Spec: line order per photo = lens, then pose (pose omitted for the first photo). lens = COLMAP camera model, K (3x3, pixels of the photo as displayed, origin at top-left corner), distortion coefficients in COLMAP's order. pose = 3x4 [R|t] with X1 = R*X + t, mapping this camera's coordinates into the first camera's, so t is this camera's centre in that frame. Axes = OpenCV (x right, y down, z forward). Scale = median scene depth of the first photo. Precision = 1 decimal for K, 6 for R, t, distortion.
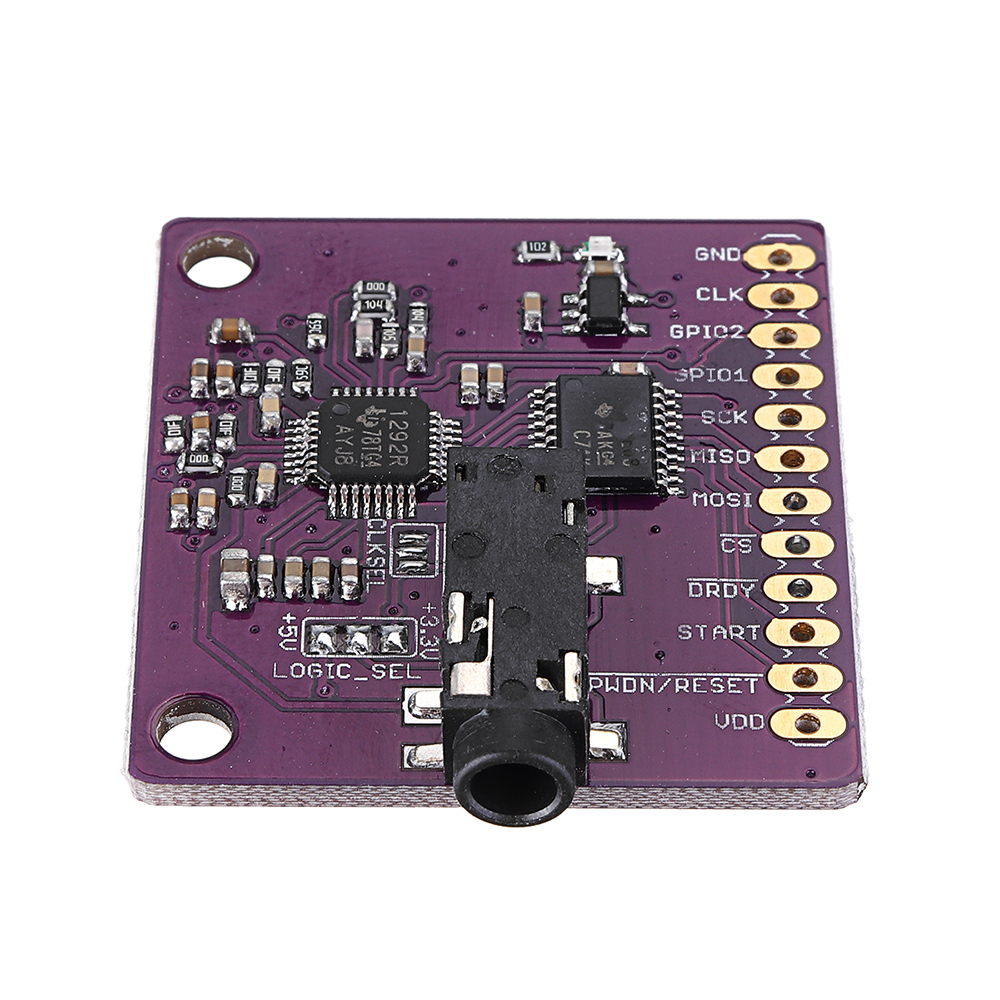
lens RADIAL K [[4810.4, 0, 420.2], [0, 4810.4, 481.5], [0, 0, 1]] dist [0.288120, 0.000000]
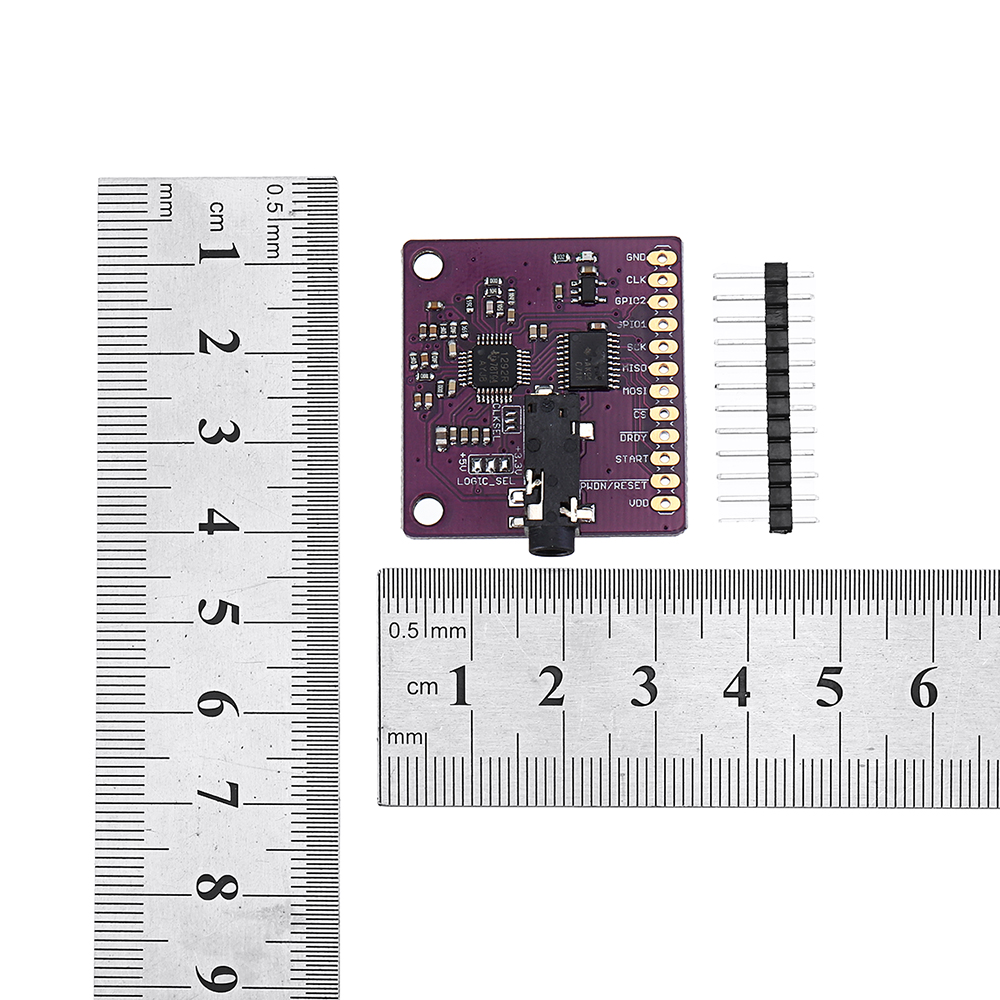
lens RADIAL K [[4274.4, 0, 498.1], [0, 4274.4, 499.9], [0, 0, 1]] dist [0.373886, 0.000000]
pose [[0.999901, -0.013935, -0.002021, -0.004398], [0.013137, 0.871523, 0.490179, -1.030536], [-0.005069, -0.490157, 0.871619, -0.954799]]
